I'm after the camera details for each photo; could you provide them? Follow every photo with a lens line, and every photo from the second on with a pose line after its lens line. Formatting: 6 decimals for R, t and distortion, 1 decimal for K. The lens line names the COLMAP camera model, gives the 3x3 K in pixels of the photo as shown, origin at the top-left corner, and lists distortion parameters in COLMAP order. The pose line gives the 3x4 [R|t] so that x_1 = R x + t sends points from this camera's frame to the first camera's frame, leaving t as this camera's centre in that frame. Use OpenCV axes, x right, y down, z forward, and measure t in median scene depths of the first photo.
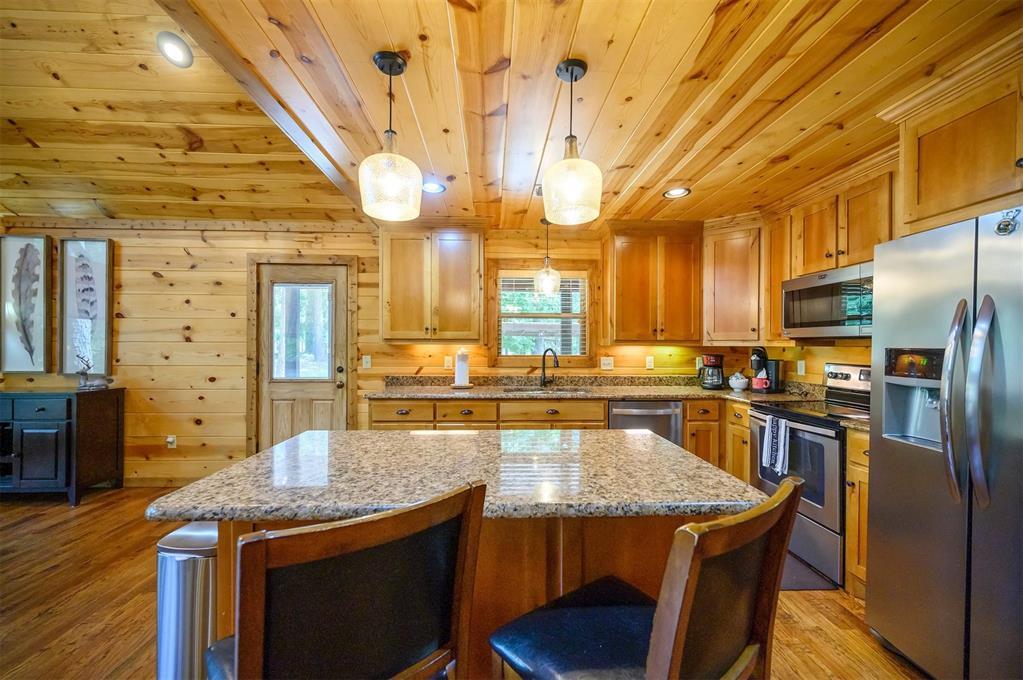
lens RADIAL K [[405.8, 0, 506.6], [0, 405.8, 347.7], [0, 0, 1]] dist [-0.000069, -0.000367]
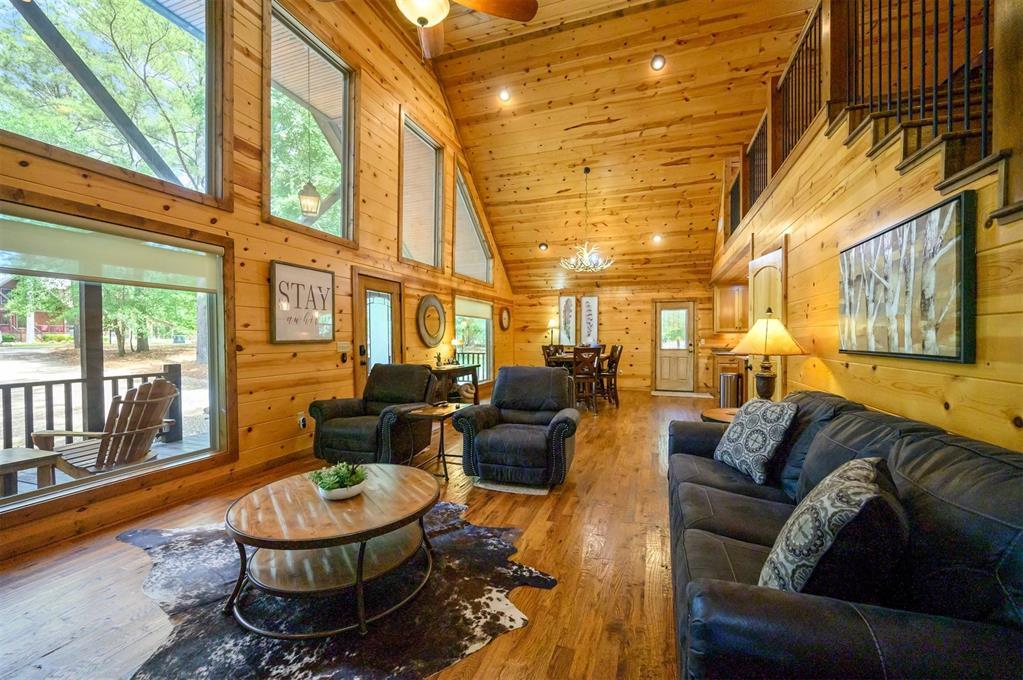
lens RADIAL K [[405.8, 0, 512.2], [0, 405.8, 341.9], [0, 0, 1]] dist [-0.000069, -0.000367]
pose [[0.924623, 0.000579, -0.380884, -0.496214], [0.001493, 0.999986, 0.005143, 0.022275], [0.380882, -0.005324, 0.924609, -1.689193]]
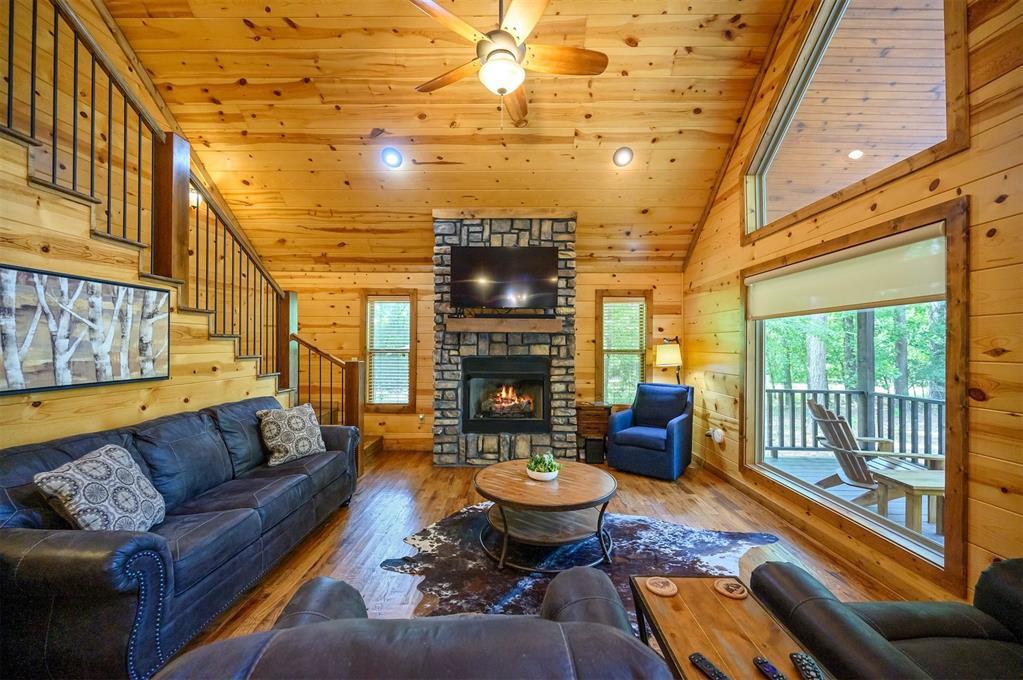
lens RADIAL K [[405.8, 0, 509.4], [0, 405.8, 343.7], [0, 0, 1]] dist [-0.000069, -0.000367]
pose [[-0.998057, -0.003400, 0.062215, -0.908960], [-0.003076, 0.999981, 0.005303, -0.024326], [-0.062232, 0.005102, -0.998049, -0.487781]]
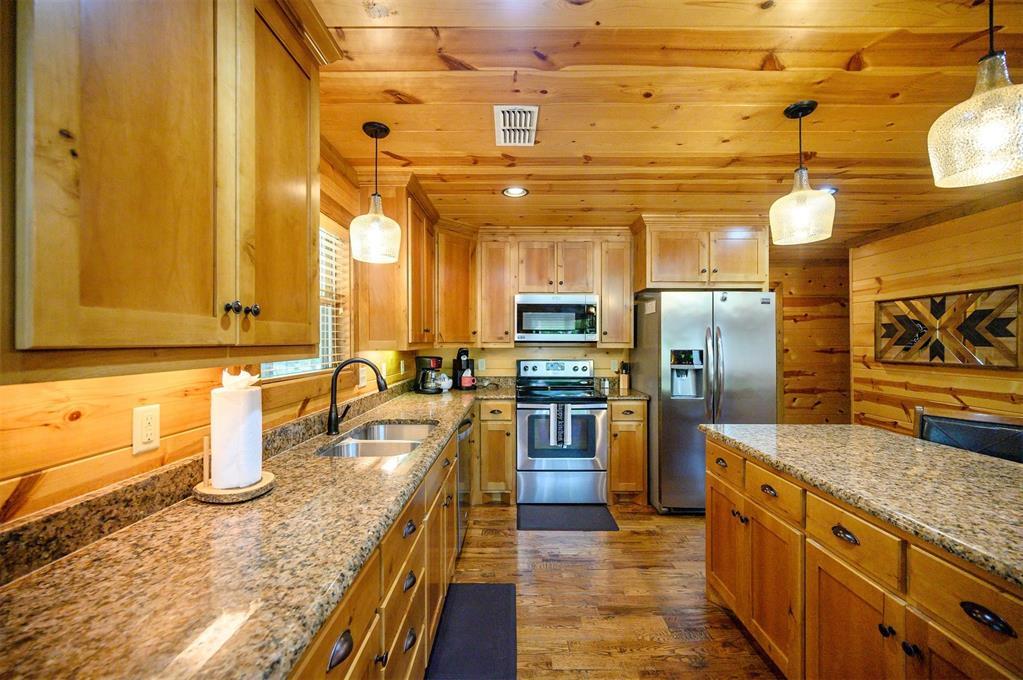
lens RADIAL K [[405.8, 0, 514.5], [0, 405.8, 338.6], [0, 0, 1]] dist [-0.000069, -0.000367]
pose [[0.035762, 0.000262, 0.999360, -0.440863], [0.004322, 0.999991, -0.000417, -0.024750], [-0.999351, 0.004335, 0.035760, 0.778821]]
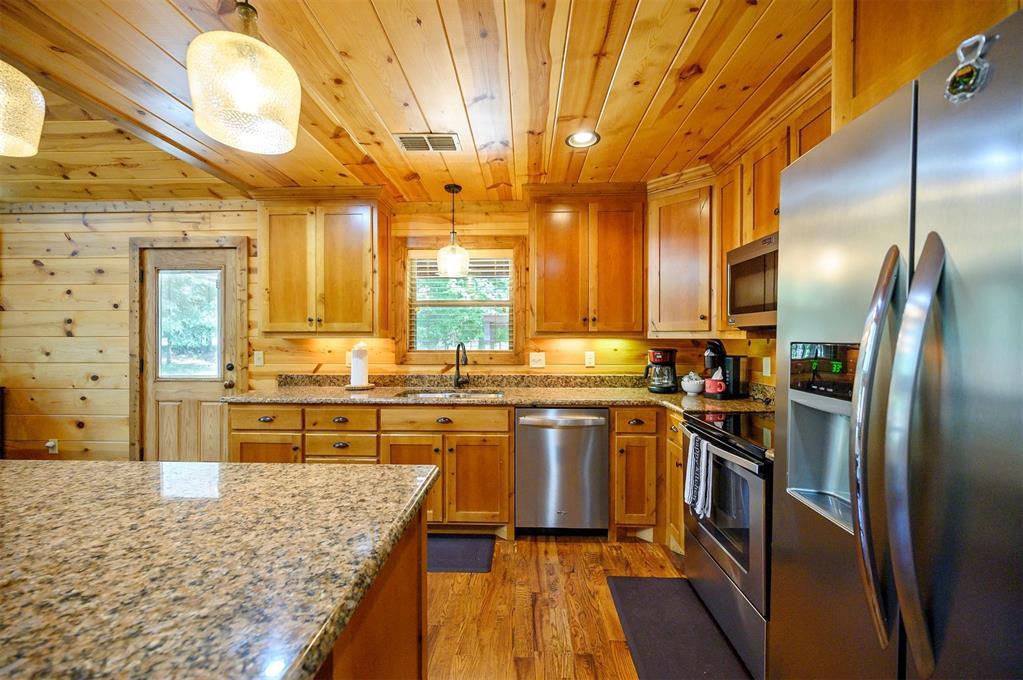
lens RADIAL K [[405.8, 0, 505.6], [0, 405.8, 341.7], [0, 0, 1]] dist [-0.000069, -0.000367]
pose [[0.996831, -0.003791, -0.079461, 0.268088], [0.004062, 0.999986, 0.003253, -0.001832], [0.079447, -0.003566, 0.996833, 0.178983]]
